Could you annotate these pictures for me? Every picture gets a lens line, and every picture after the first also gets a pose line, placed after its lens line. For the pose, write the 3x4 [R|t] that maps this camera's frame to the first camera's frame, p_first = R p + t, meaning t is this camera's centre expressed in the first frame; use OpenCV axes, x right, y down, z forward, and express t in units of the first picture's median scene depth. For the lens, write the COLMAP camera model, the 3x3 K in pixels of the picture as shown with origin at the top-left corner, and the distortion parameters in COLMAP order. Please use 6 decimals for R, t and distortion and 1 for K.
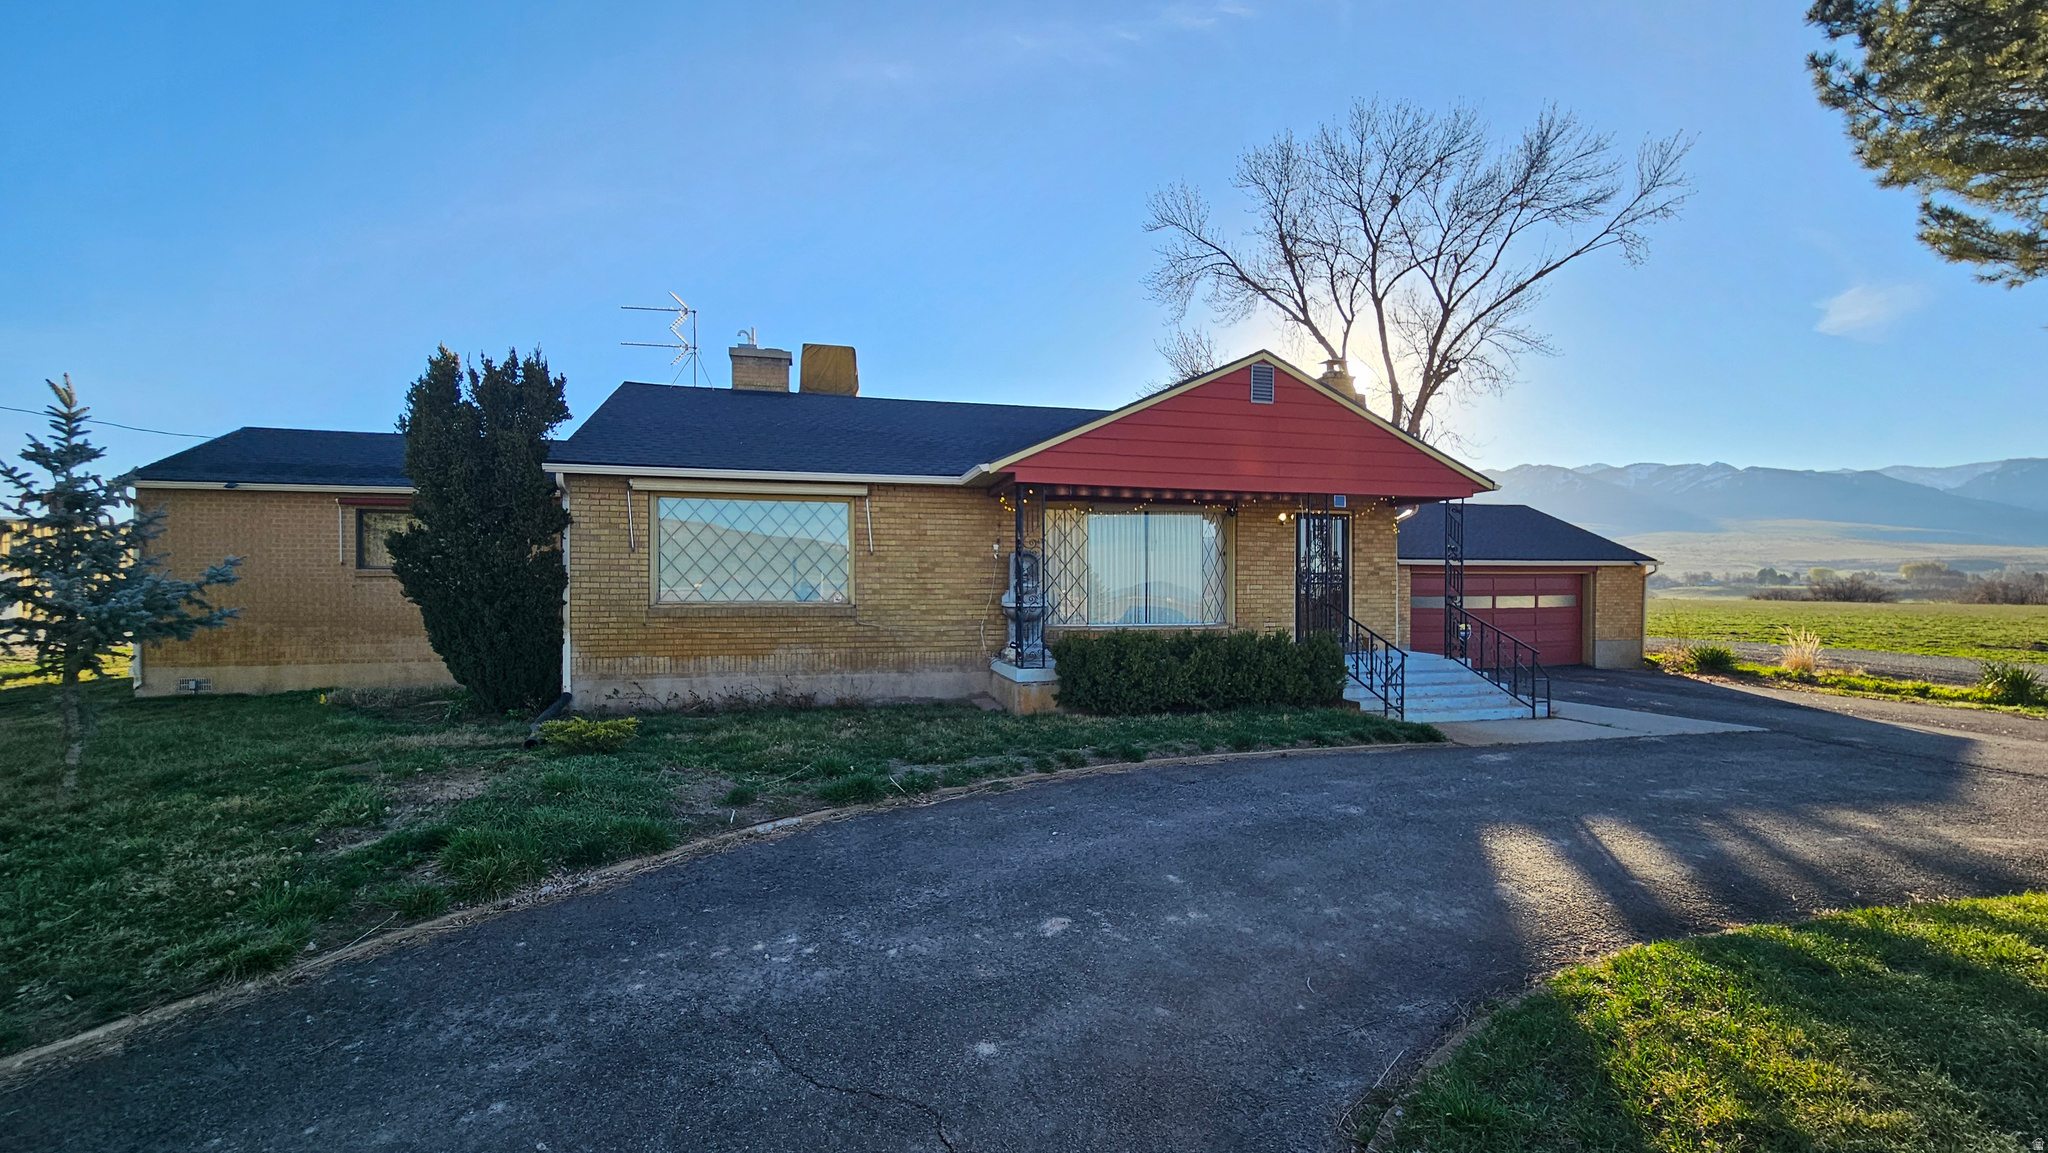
lens RADIAL K [[836.7, 0, 1025.6], [0, 836.7, 589.3], [0, 0, 1]] dist [-0.002421, 0.001588]
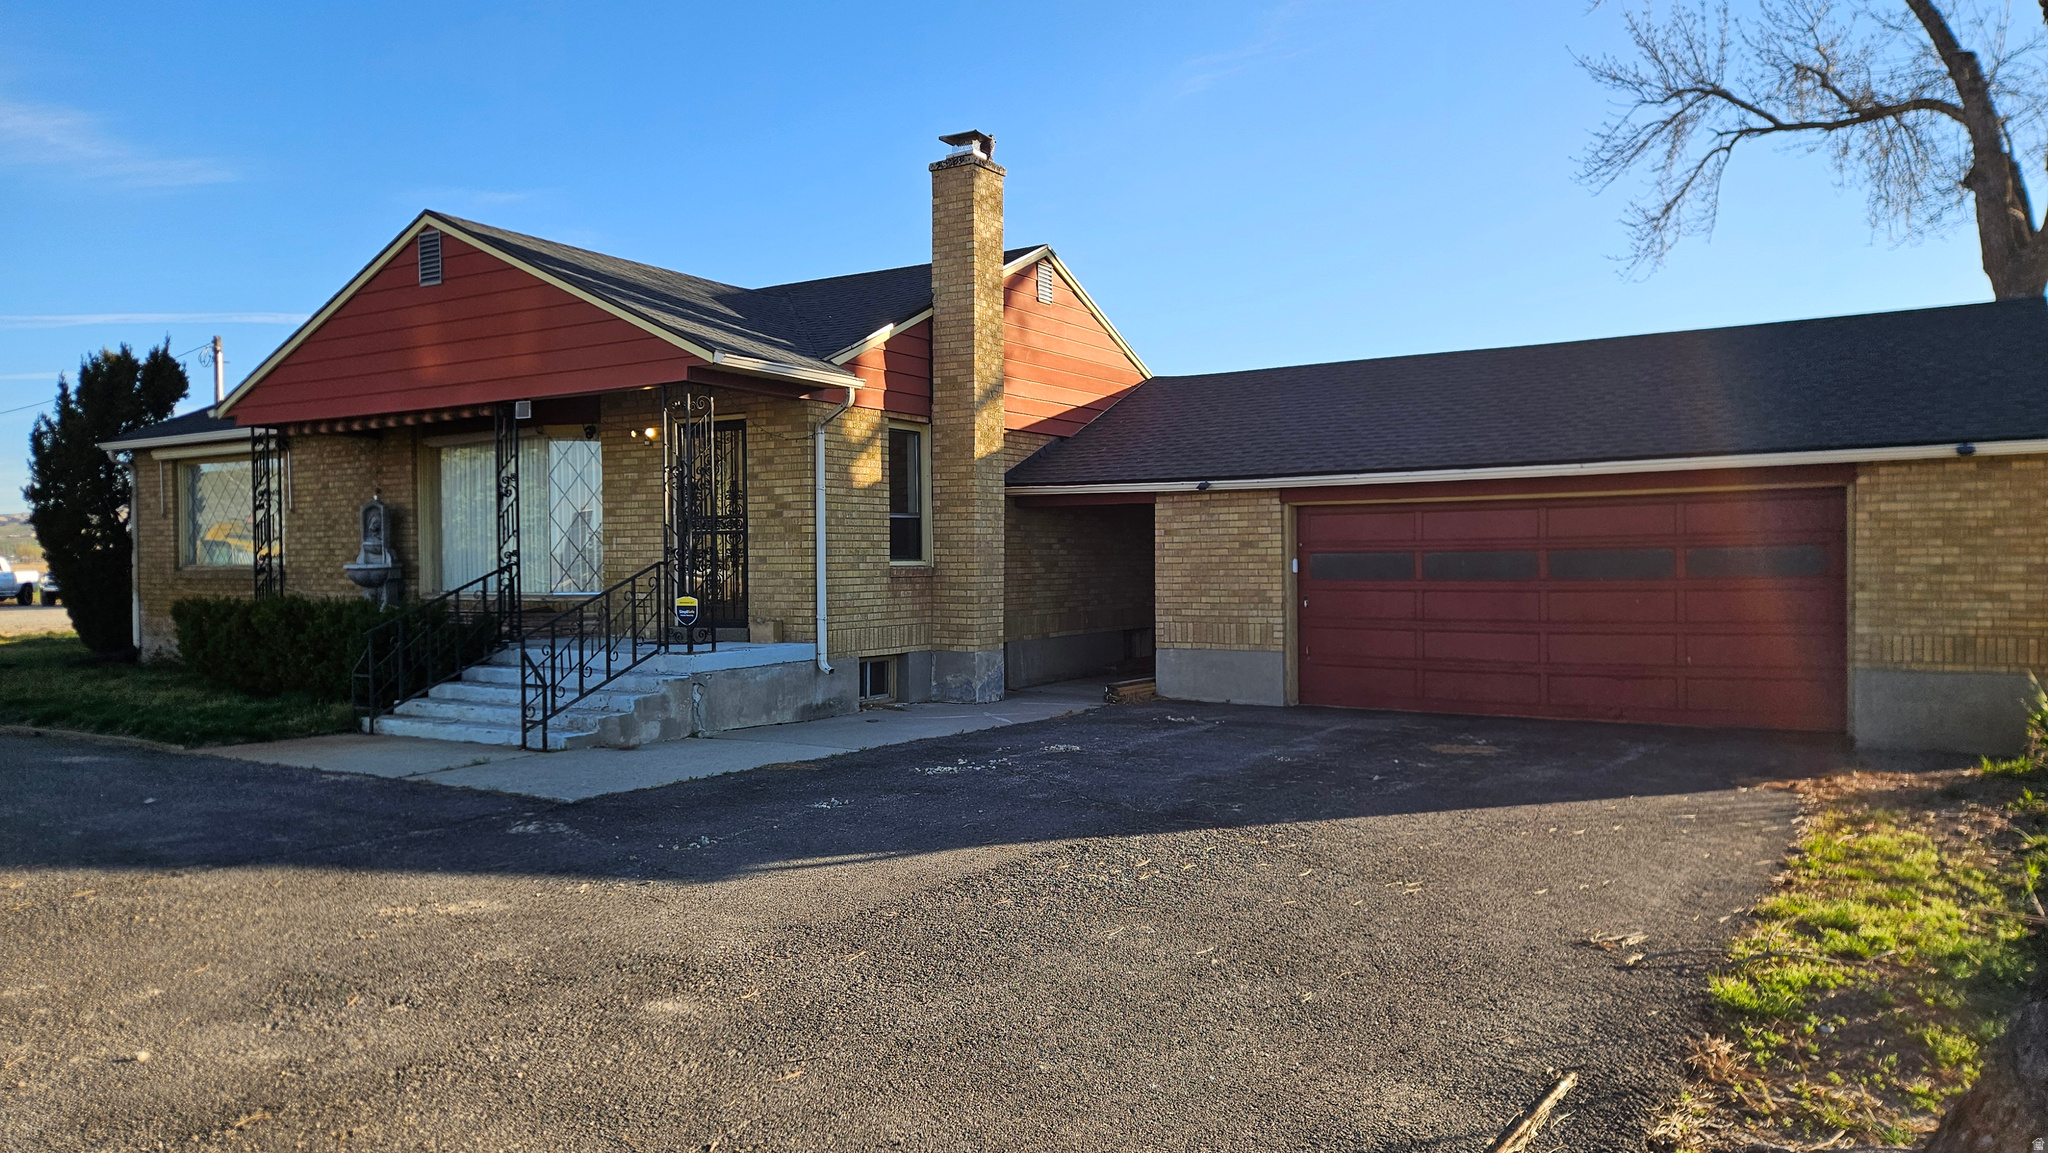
lens RADIAL K [[1347.7, 0, 1029.4], [0, 1347.7, 571.9], [0, 0, 1]] dist [0.057756, -0.023628]
pose [[0.685899, -0.001871, -0.727694, 1.610362], [0.007510, 0.999962, 0.004507, 0.024993], [0.727658, -0.008556, 0.685887, 0.610634]]
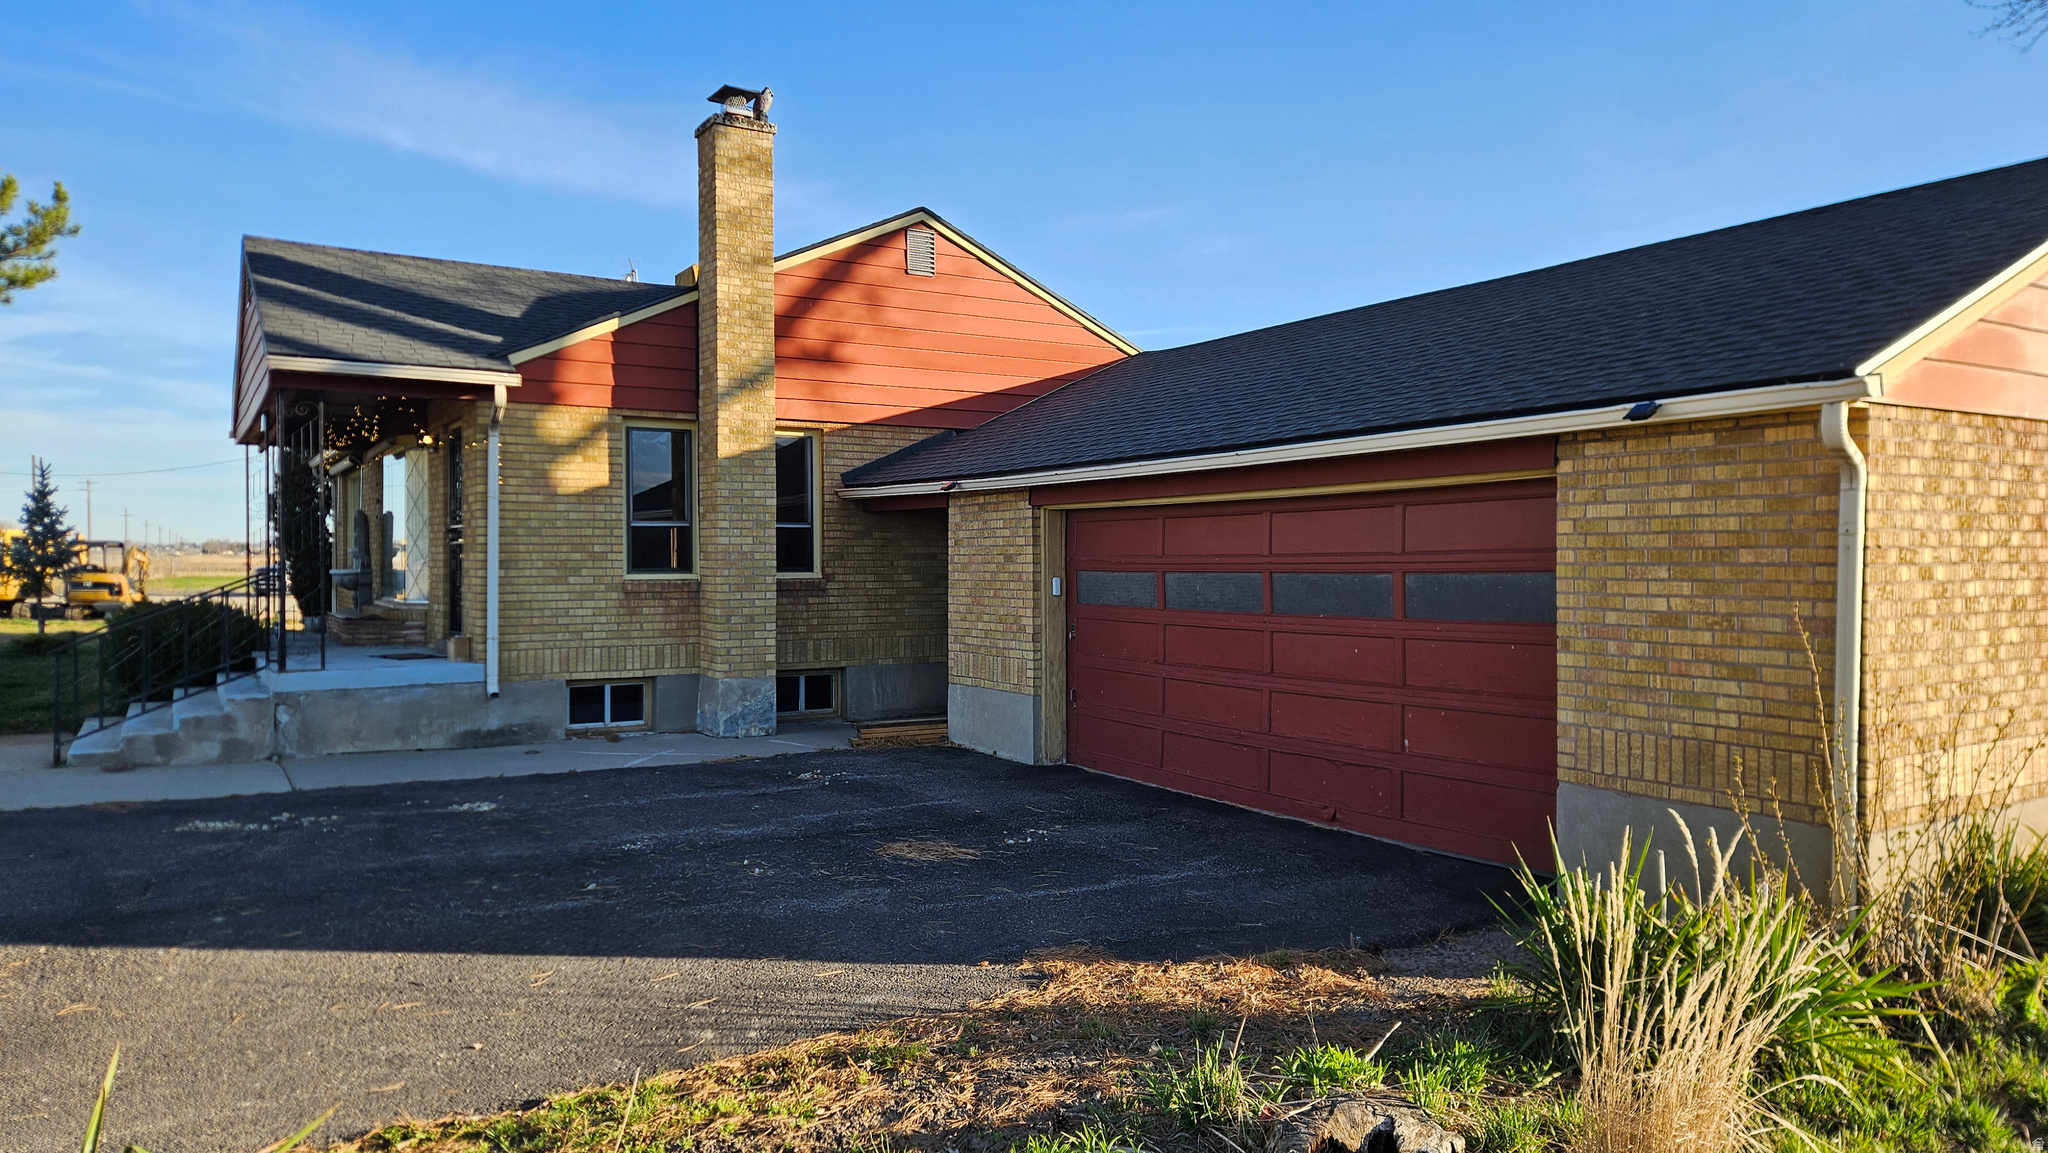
lens RADIAL K [[1347.7, 0, 1044.1], [0, 1347.7, 564.3], [0, 0, 1]] dist [0.057756, -0.023628]
pose [[0.302589, 0.001827, -0.953120, 1.811875], [-0.002706, 0.999996, 0.001057, 0.008336], [0.953117, 0.002260, 0.302592, 1.410272]]
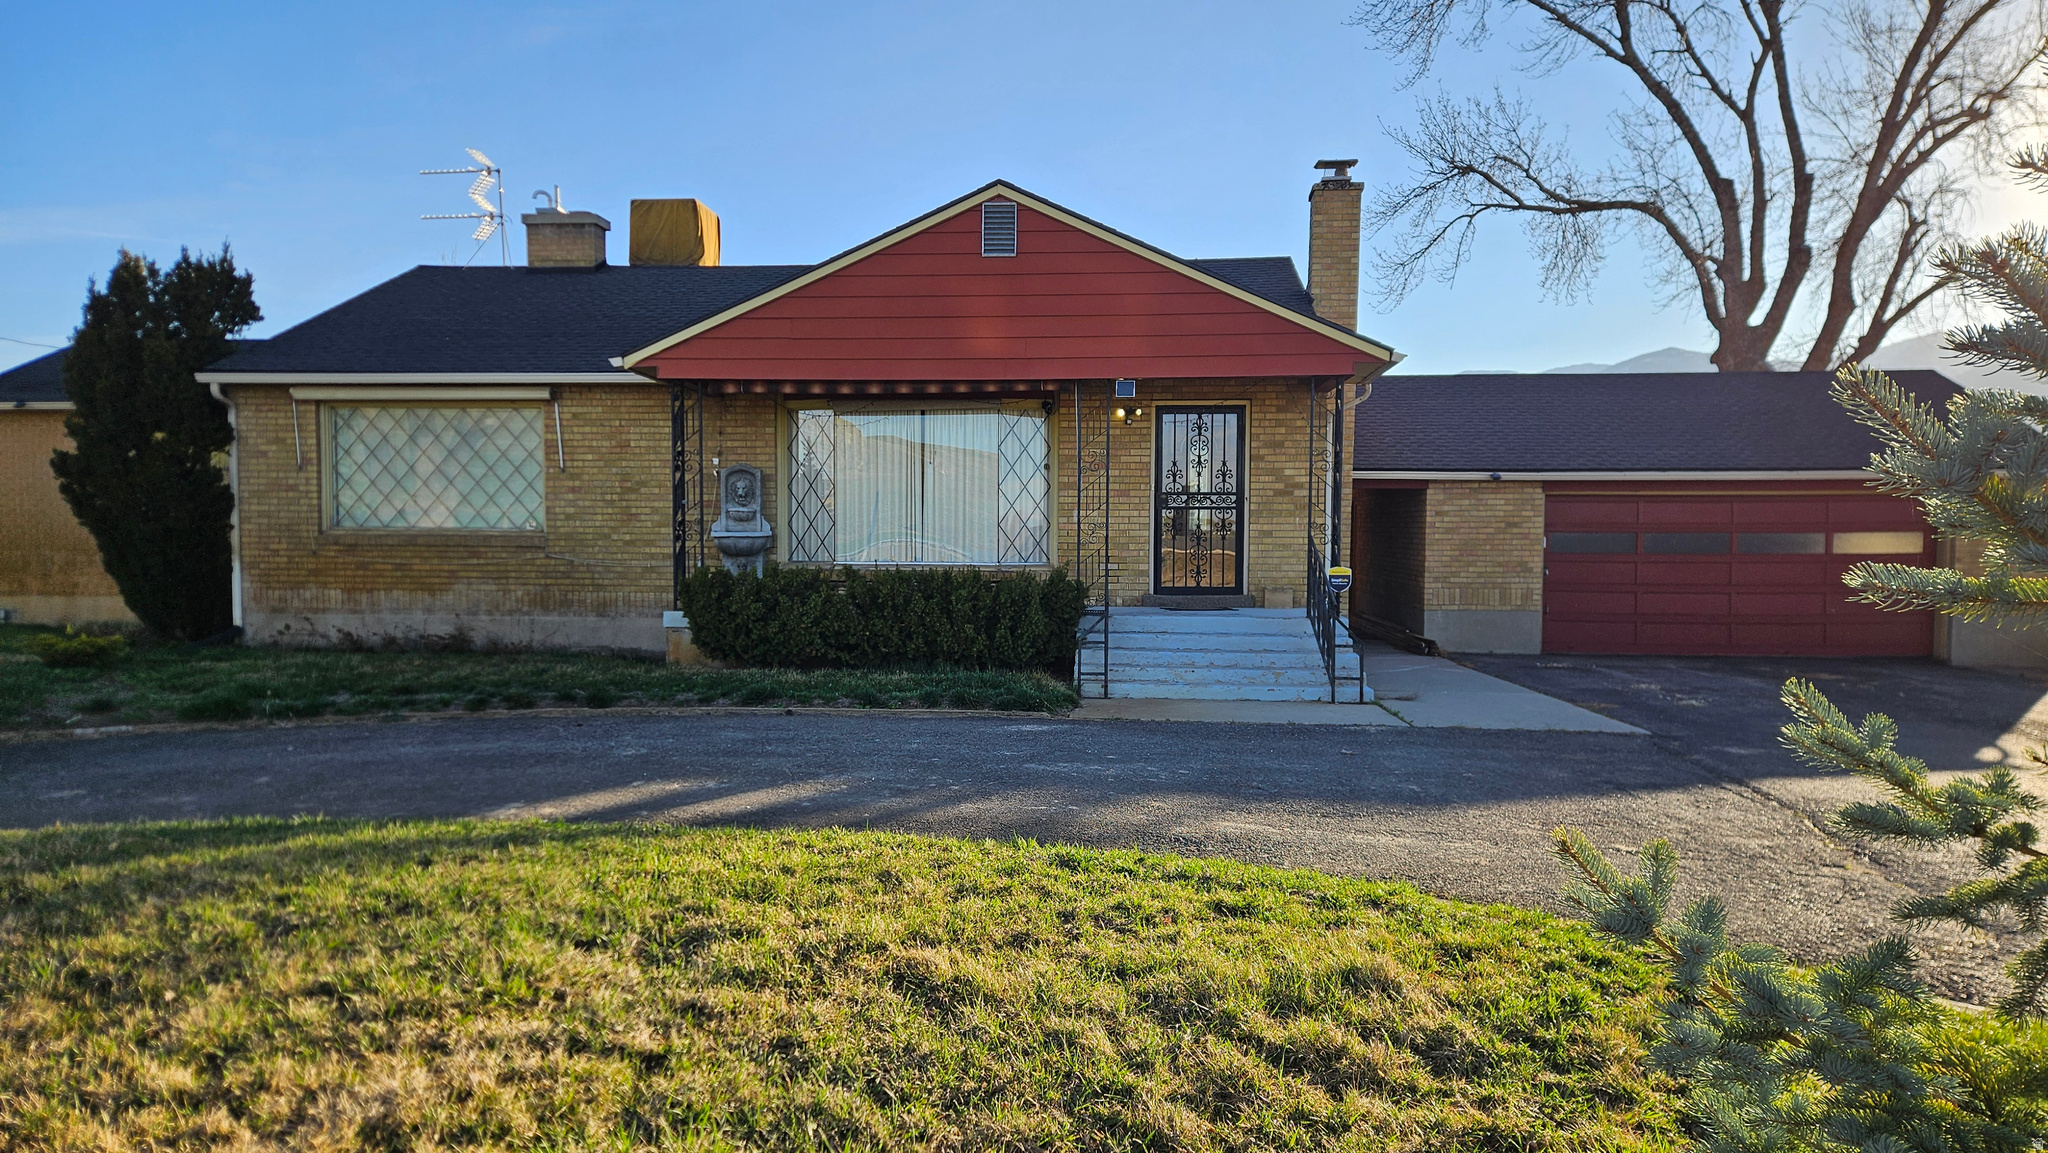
lens RADIAL K [[1347.7, 0, 1009.1], [0, 1347.7, 592.5], [0, 0, 1]] dist [0.057756, -0.023628]
pose [[0.941780, 0.018713, -0.335707, 0.743522], [-0.004510, 0.999063, 0.043038, 0.019372], [0.336198, -0.039019, 0.940983, -0.119418]]
